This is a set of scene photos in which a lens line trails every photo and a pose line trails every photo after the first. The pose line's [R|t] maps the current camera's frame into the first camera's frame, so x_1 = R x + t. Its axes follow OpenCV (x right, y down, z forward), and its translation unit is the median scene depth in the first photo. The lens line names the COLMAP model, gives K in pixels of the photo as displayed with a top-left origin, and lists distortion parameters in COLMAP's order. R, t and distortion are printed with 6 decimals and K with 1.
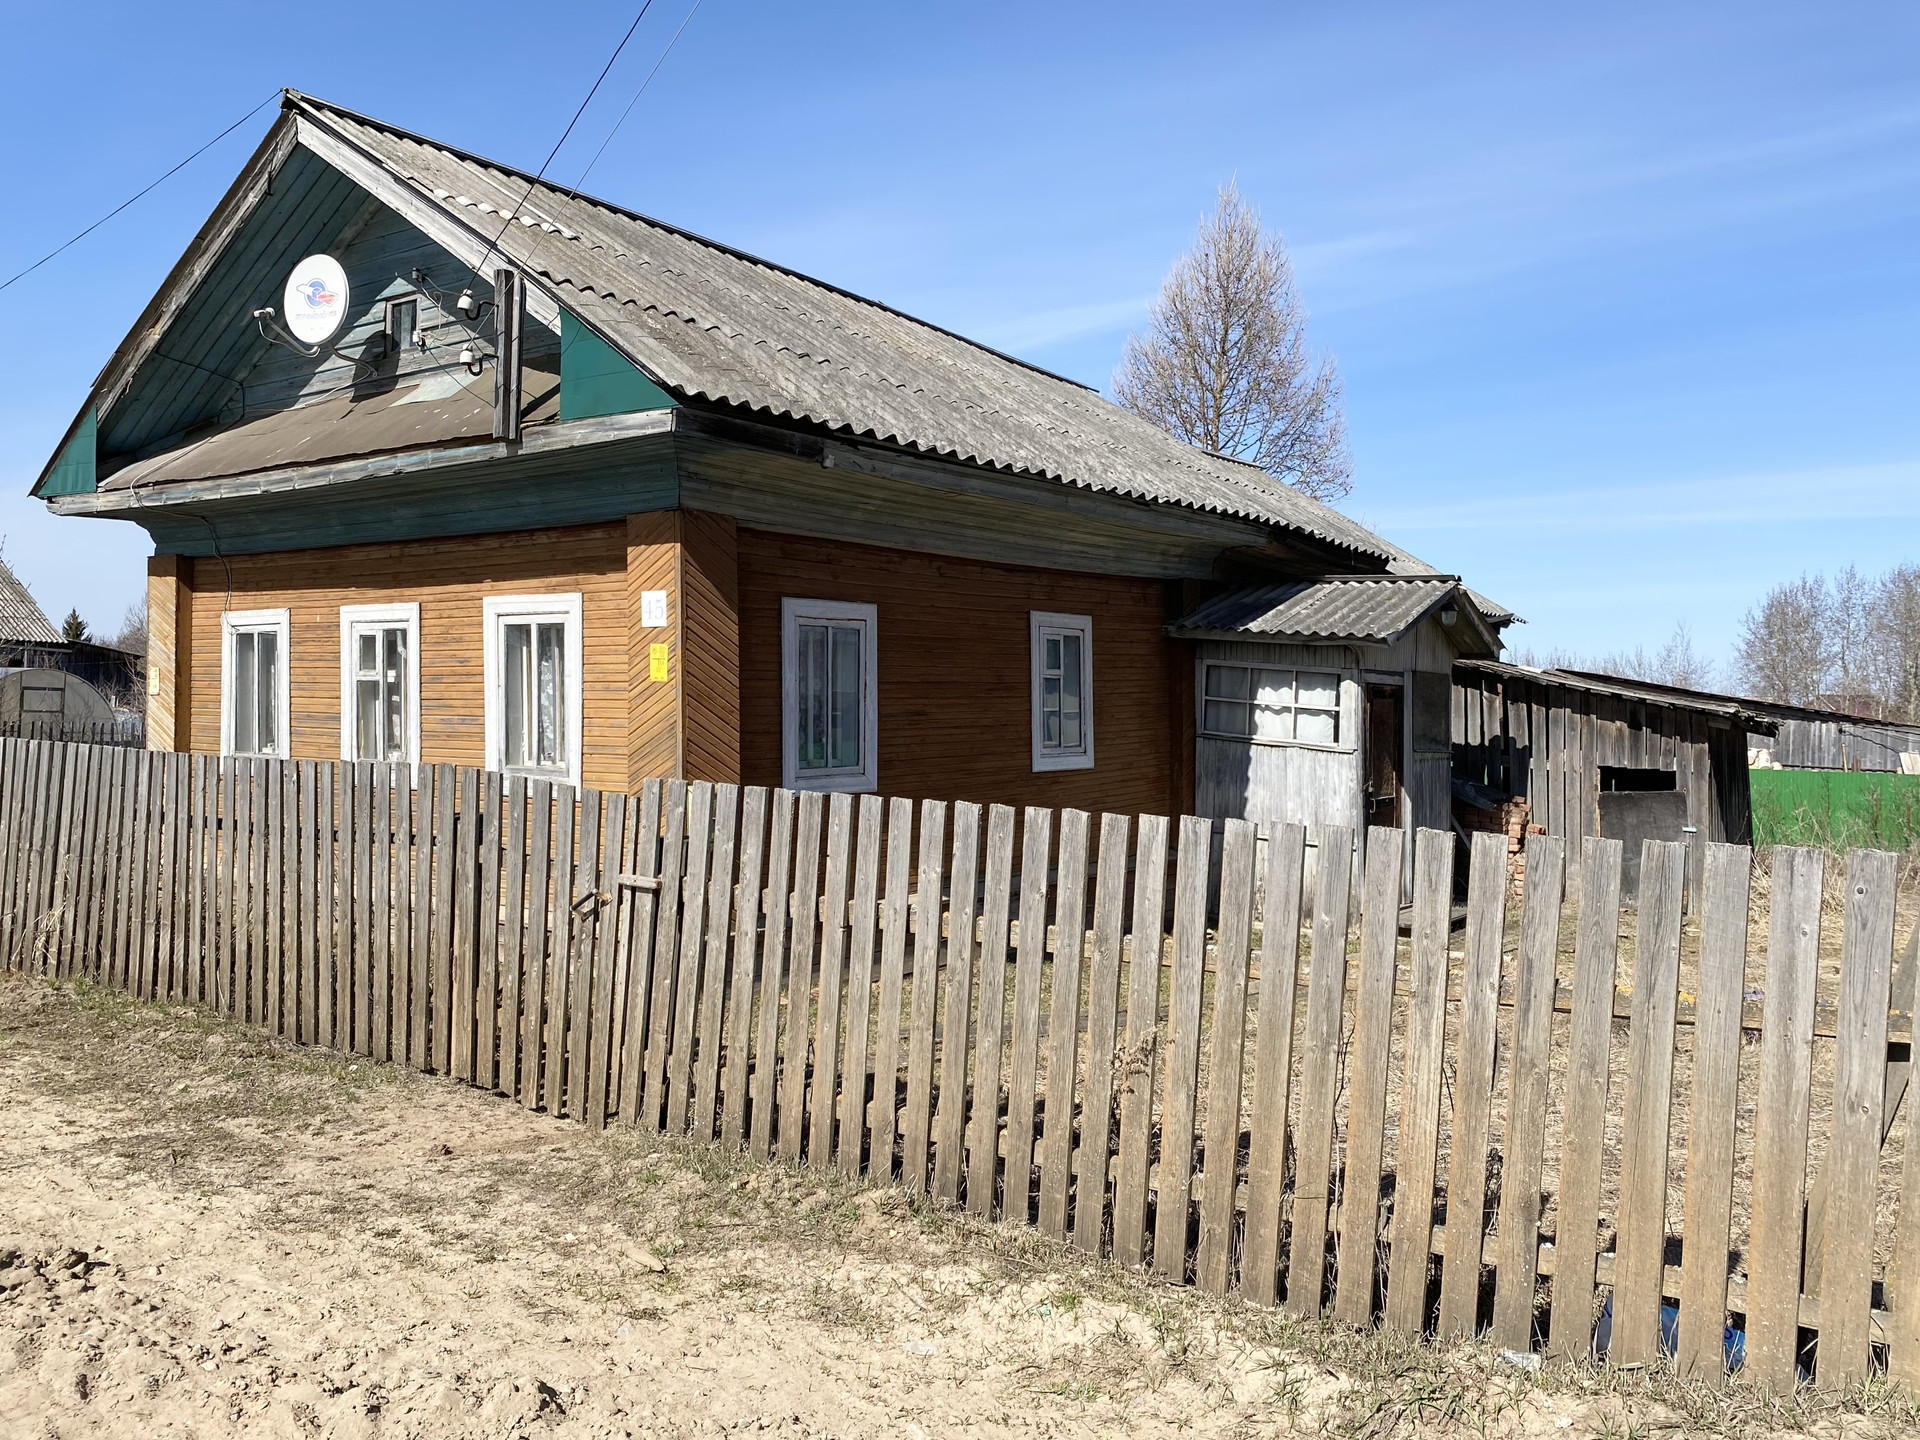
lens RADIAL K [[1585.8, 0, 960.0], [0, 1585.8, 720.0], [0, 0, 1]] dist [0.004821, -0.002795]
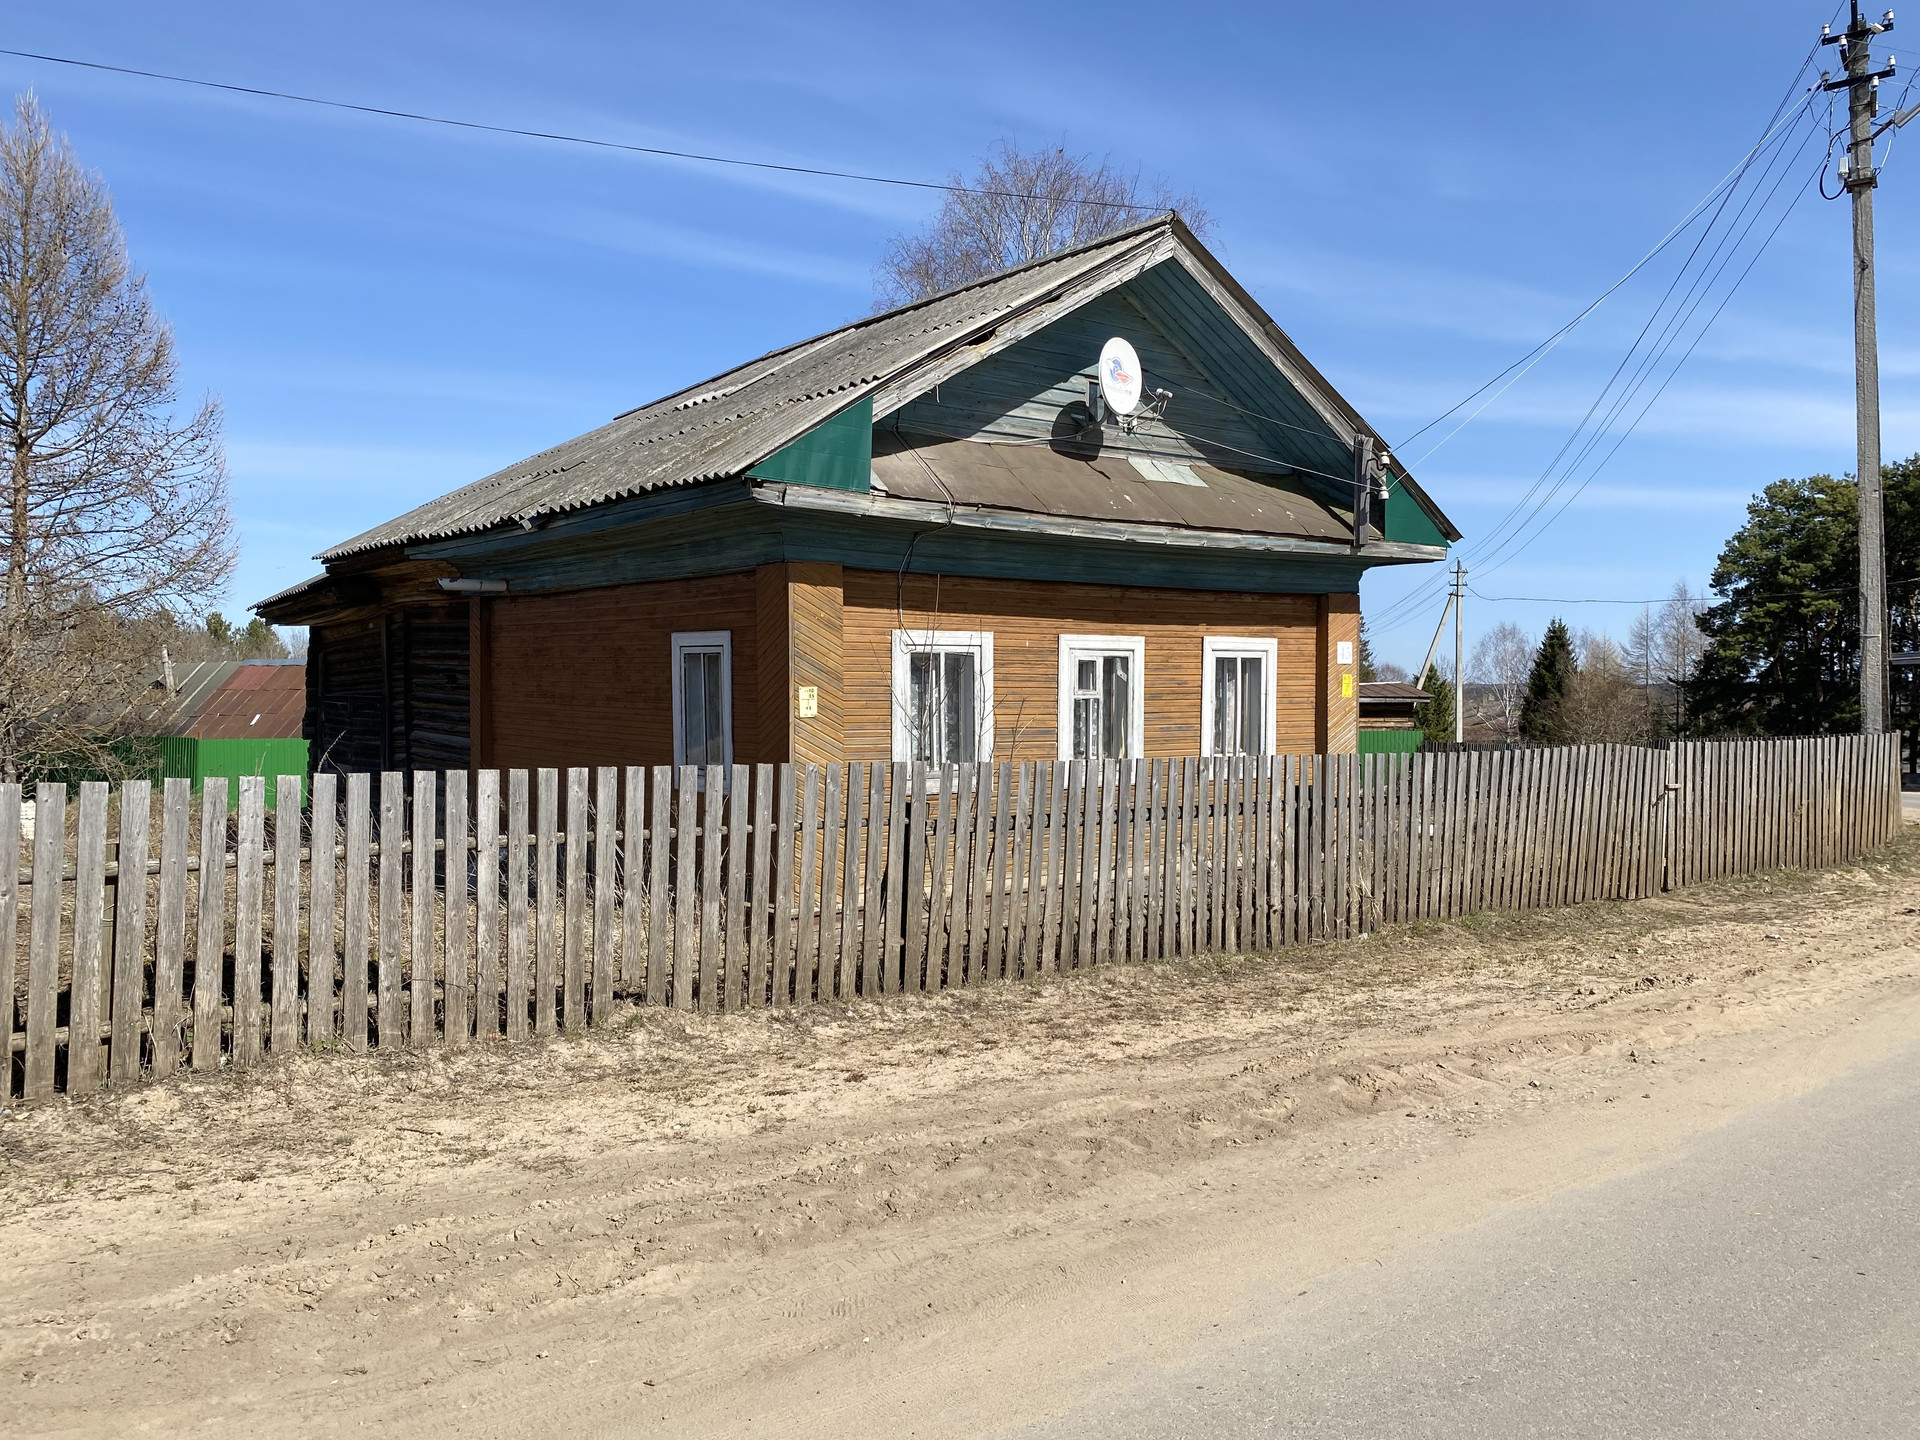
lens RADIAL K [[1585.8, 0, 960.0], [0, 1585.8, 720.0], [0, 0, 1]] dist [0.004821, -0.002795]
pose [[0.293114, -0.022635, 0.955809, -1.366105], [0.021572, 0.999622, 0.017057, -0.027723], [-0.955834, 0.015619, 0.293492, 0.659420]]
